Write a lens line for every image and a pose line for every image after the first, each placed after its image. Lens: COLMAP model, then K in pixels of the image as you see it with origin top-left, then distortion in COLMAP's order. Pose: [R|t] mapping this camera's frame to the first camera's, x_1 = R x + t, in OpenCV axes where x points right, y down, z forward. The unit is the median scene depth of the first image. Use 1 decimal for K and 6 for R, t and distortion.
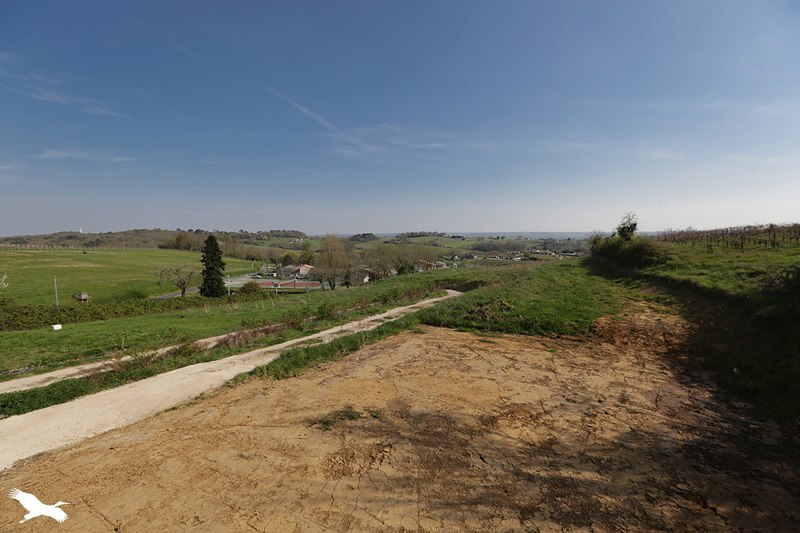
lens RADIAL K [[363.1, 0, 396.6], [0, 363.1, 266.0], [0, 0, 1]] dist [-0.054788, 0.021268]
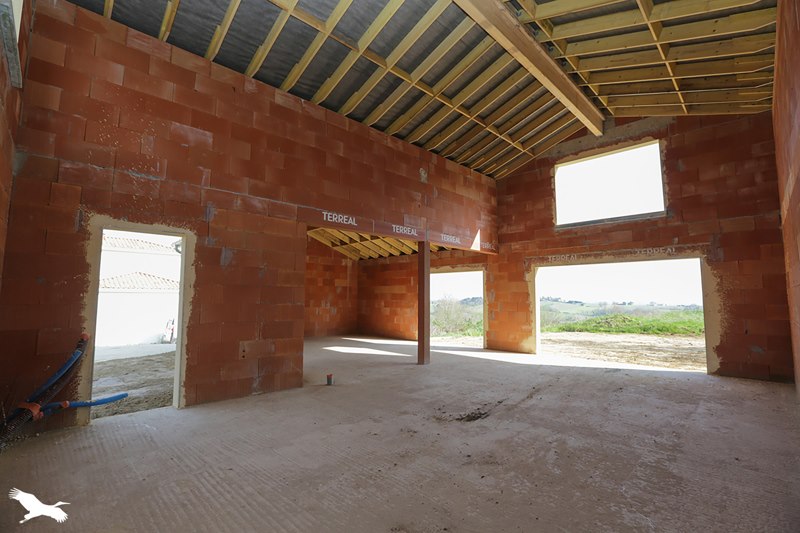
lens RADIAL K [[363.1, 0, 396.6], [0, 363.1, 266.0], [0, 0, 1]] dist [-0.054788, 0.021268]
pose [[0.957242, -0.019492, -0.288630, -0.124742], [-0.032312, 0.984280, -0.173636, 0.177331], [0.287478, 0.175538, 0.941564, -0.495689]]
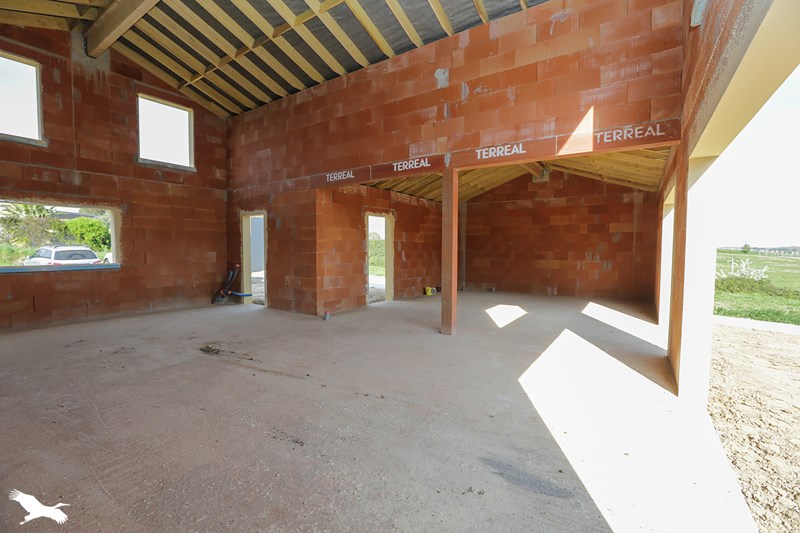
lens RADIAL K [[363.1, 0, 396.6], [0, 363.1, 266.0], [0, 0, 1]] dist [-0.054788, 0.021268]
pose [[-0.089171, 0.048145, -0.994852, 0.111935], [-0.091295, 0.994231, 0.056298, 0.140067], [0.991823, 0.095845, -0.084261, -0.074694]]
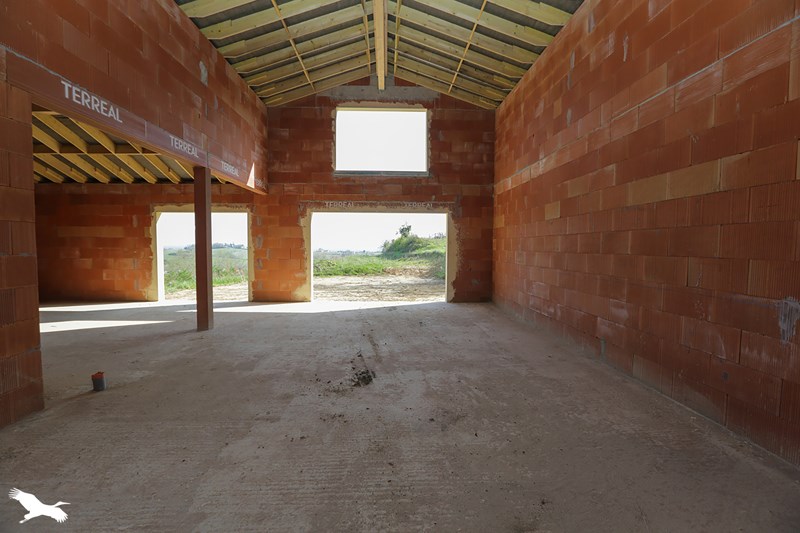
lens RADIAL K [[363.1, 0, 396.6], [0, 363.1, 266.0], [0, 0, 1]] dist [-0.054788, 0.021268]
pose [[0.858469, -0.023022, 0.512349, -0.239522], [0.040712, 0.998899, -0.023331, 0.172779], [-0.511247, 0.040887, 0.858461, -0.432771]]
